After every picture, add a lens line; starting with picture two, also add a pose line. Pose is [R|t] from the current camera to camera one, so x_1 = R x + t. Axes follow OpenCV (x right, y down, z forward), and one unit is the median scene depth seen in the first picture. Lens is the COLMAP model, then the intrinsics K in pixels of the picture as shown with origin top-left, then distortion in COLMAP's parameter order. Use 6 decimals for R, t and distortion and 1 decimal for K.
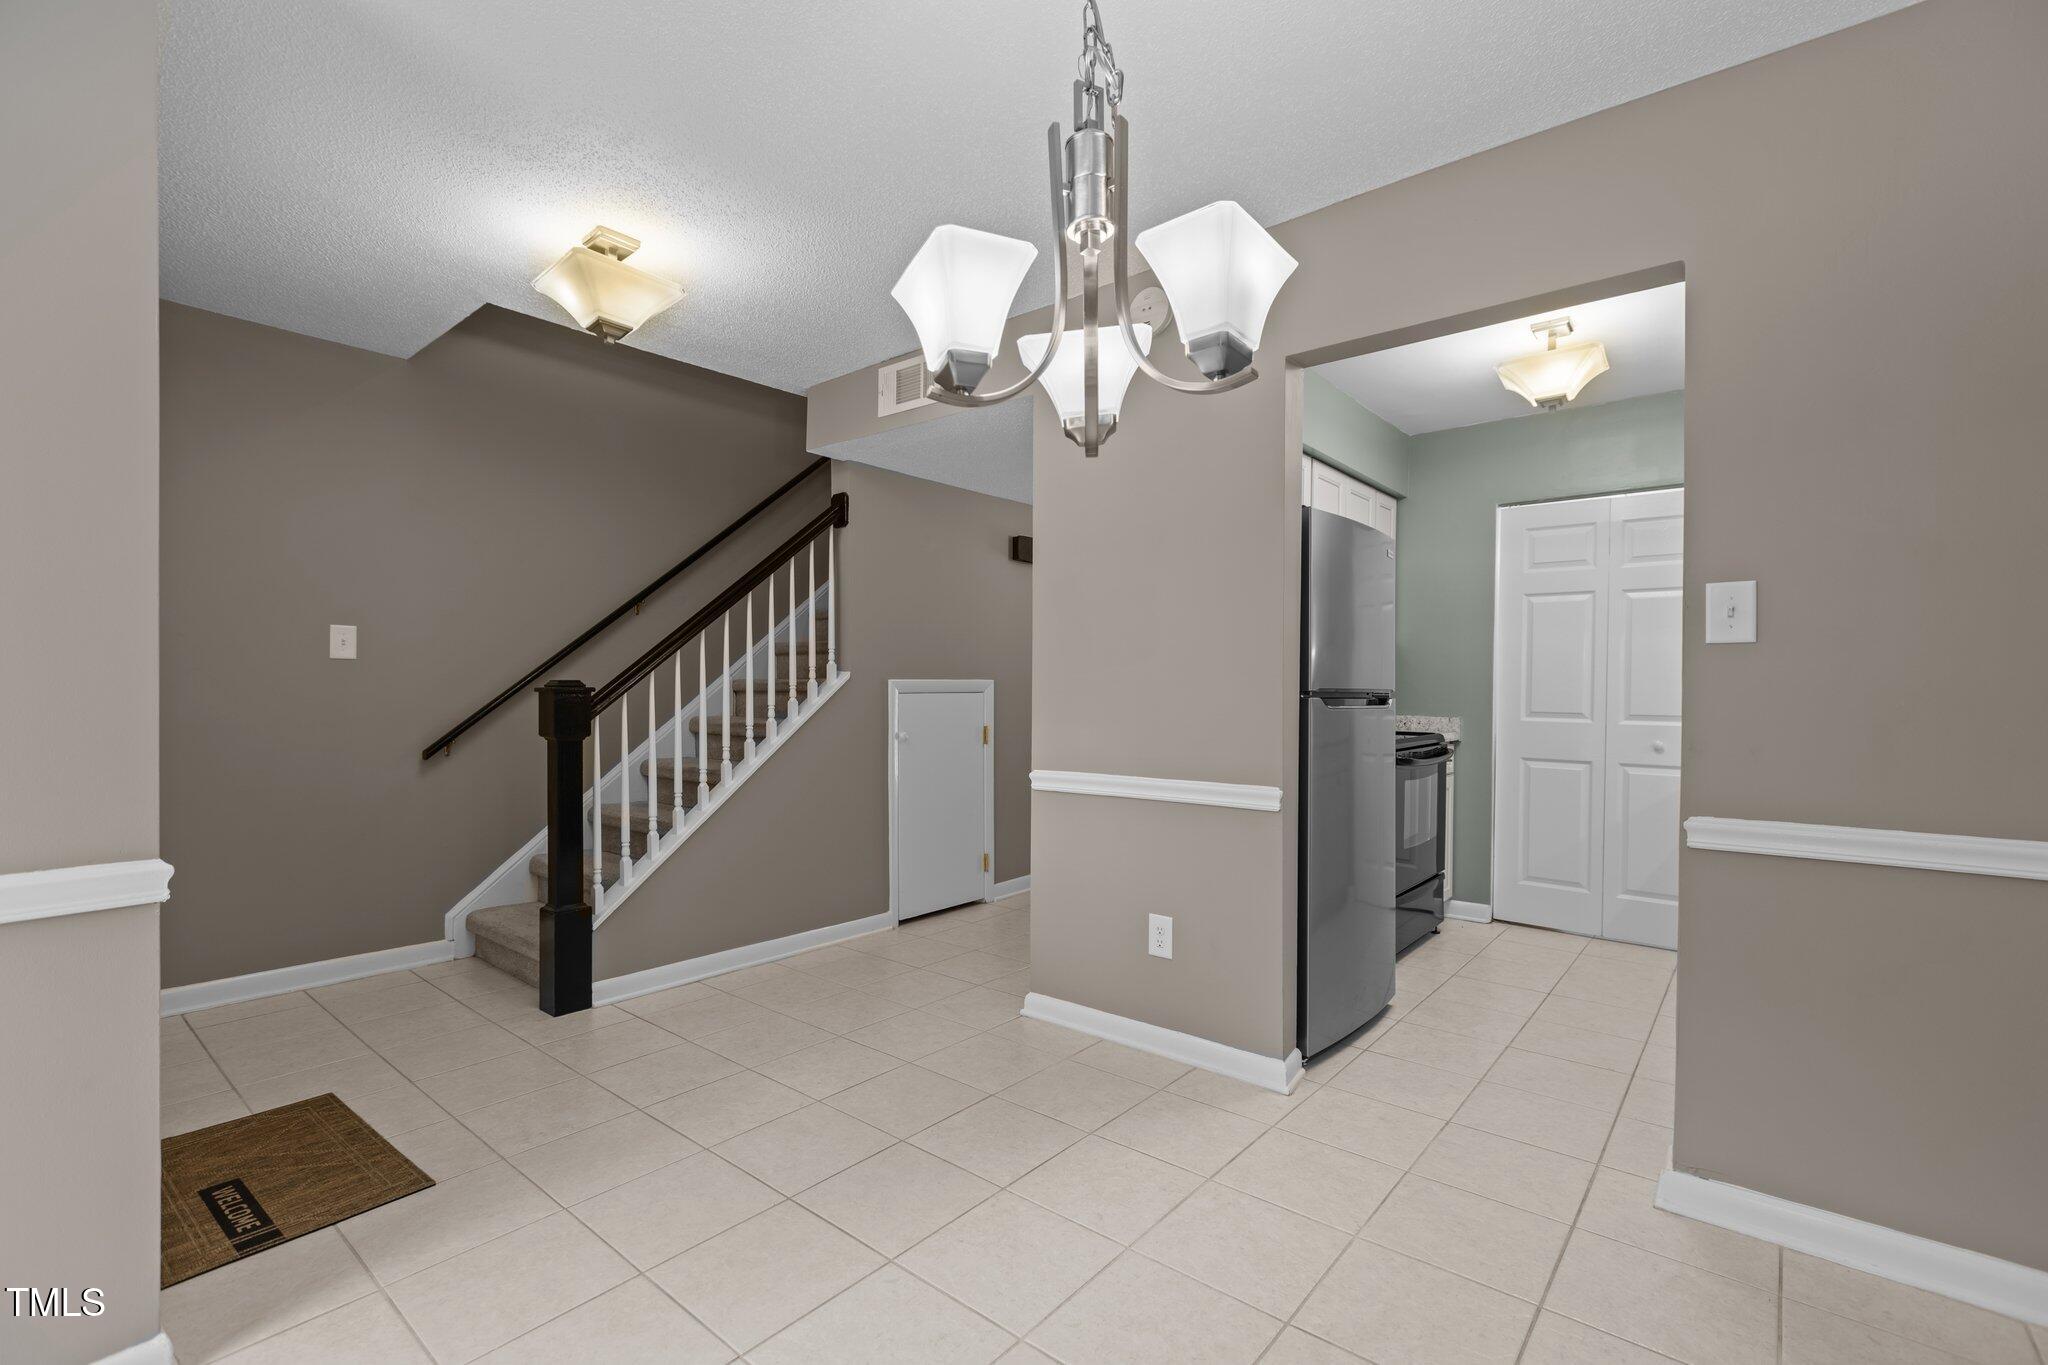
lens RADIAL K [[908.8, 0, 1023.5], [0, 908.8, 684.3], [0, 0, 1]] dist [-0.000529, -0.000054]
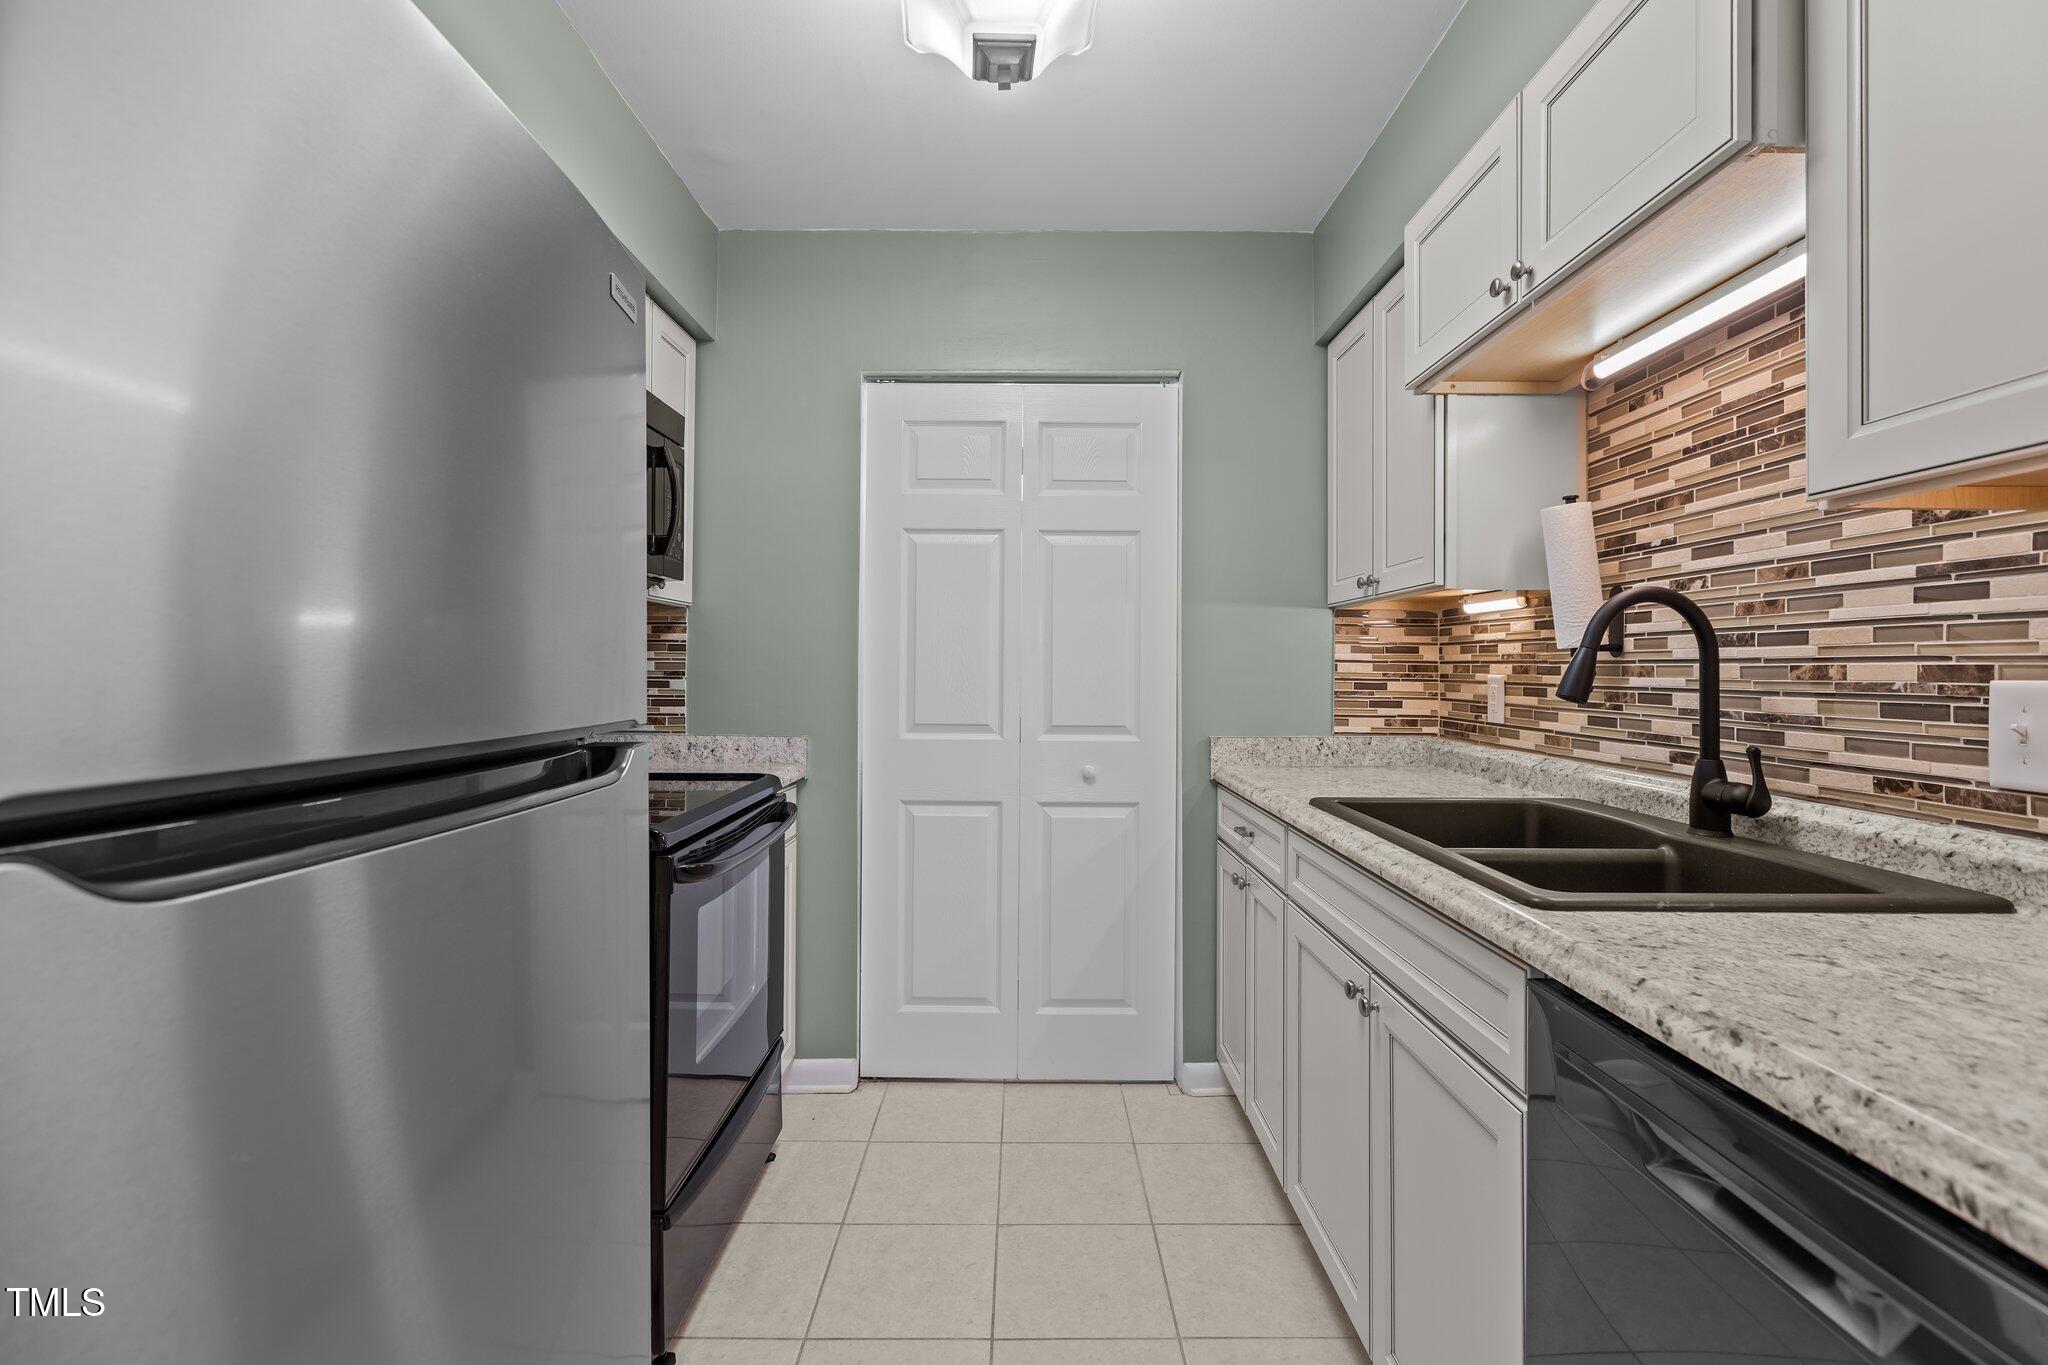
lens RADIAL K [[908.8, 0, 1023.5], [0, 908.8, 684.3], [0, 0, 1]] dist [-0.000529, -0.000054]
pose [[0.764070, -0.016376, 0.644925, 0.230294], [-0.000032, 0.999677, 0.025421, -0.011694], [-0.645133, -0.019444, 0.763823, 0.505208]]
